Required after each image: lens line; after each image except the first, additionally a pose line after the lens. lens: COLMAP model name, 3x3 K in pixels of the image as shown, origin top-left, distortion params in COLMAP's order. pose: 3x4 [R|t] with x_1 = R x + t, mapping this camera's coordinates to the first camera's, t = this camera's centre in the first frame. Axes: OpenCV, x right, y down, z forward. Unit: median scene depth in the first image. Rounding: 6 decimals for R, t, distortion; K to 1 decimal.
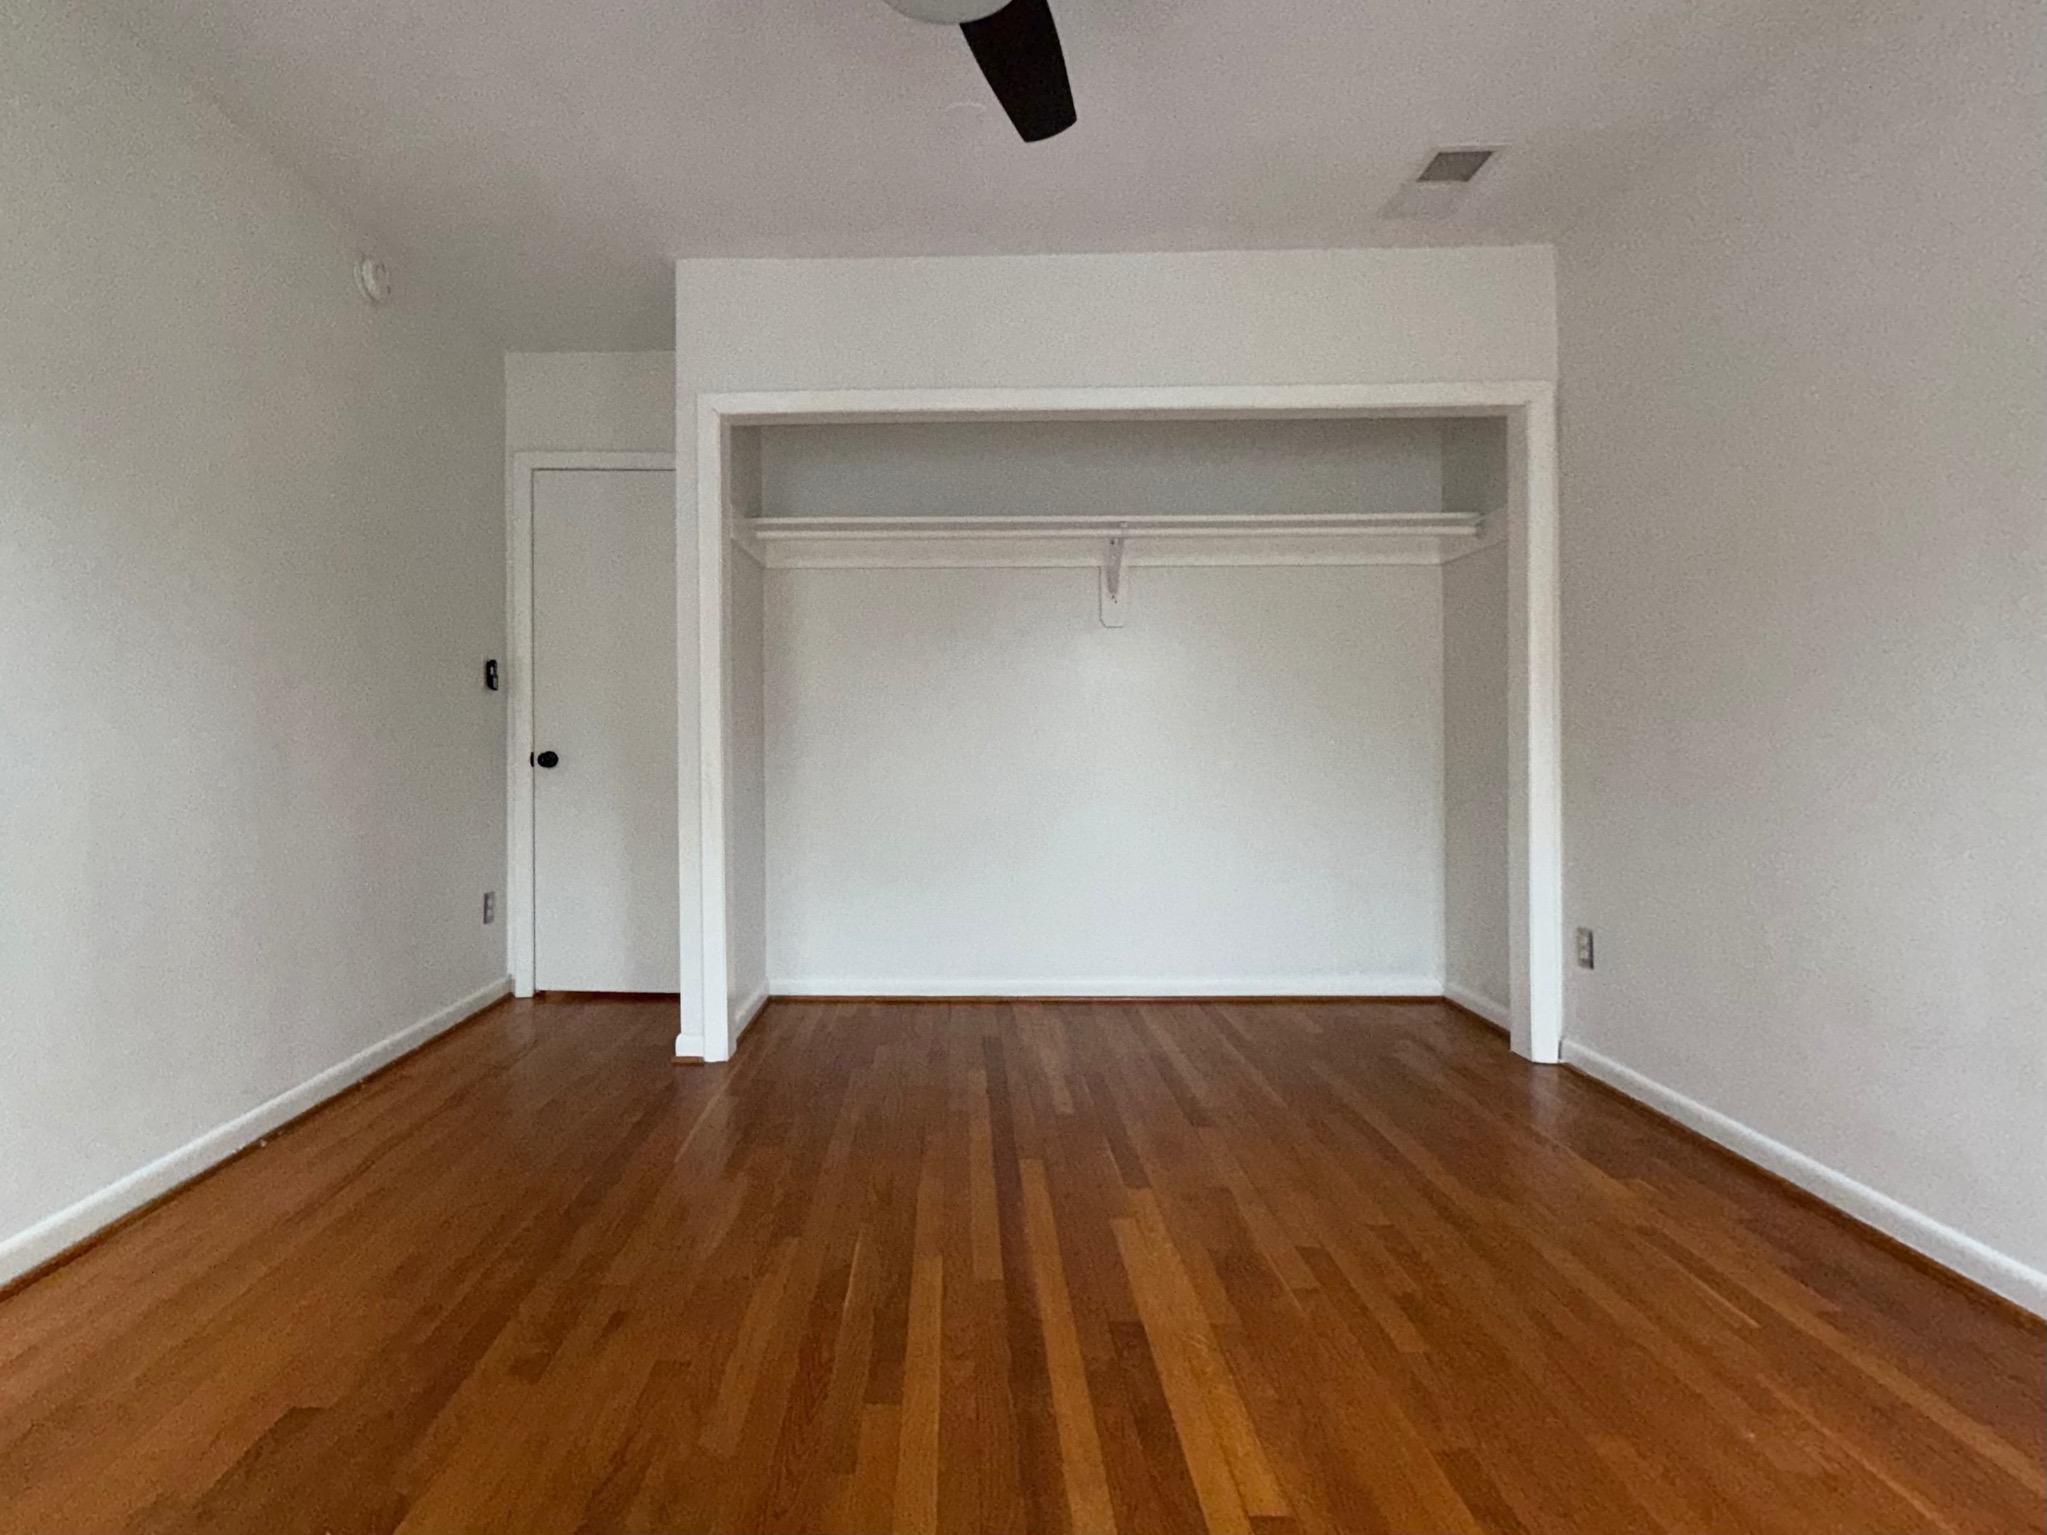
lens RADIAL K [[890.6, 0, 1023.5], [0, 890.6, 767.5], [0, 0, 1]] dist [0.000451, -0.000070]
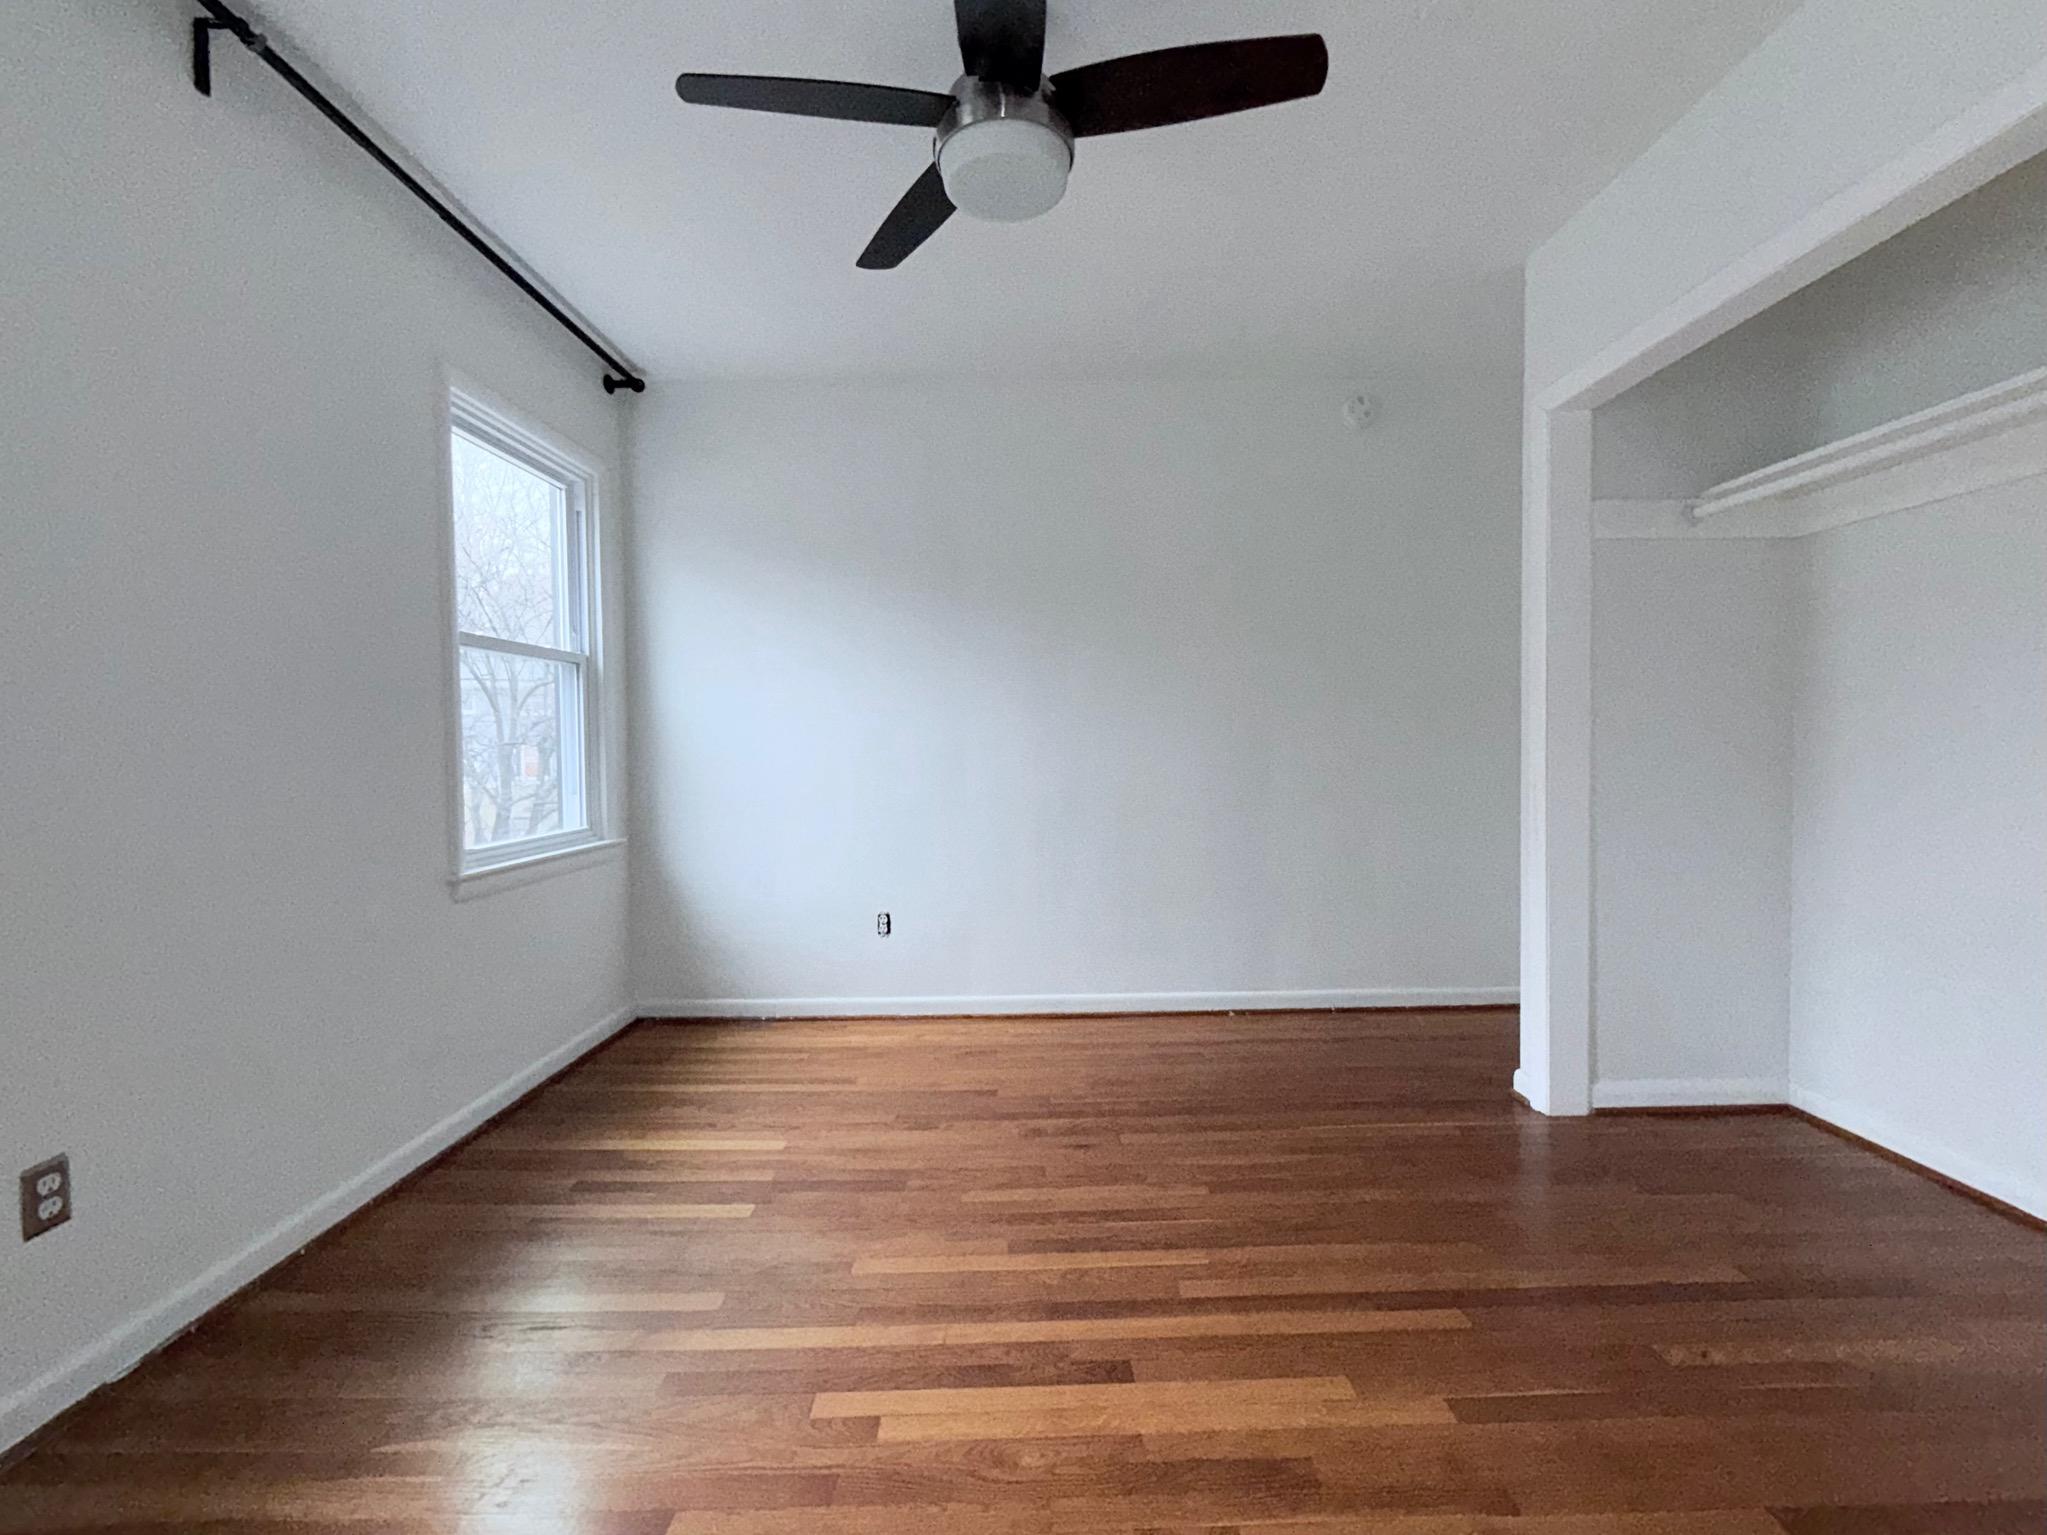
lens RADIAL K [[890.6, 0, 1023.5], [0, 890.6, 767.5], [0, 0, 1]] dist [0.000451, -0.000070]
pose [[0.072407, 0.027702, -0.996990, 0.702148], [-0.032793, 0.999140, 0.025380, -0.043499], [0.996836, 0.030856, 0.073253, 0.516365]]
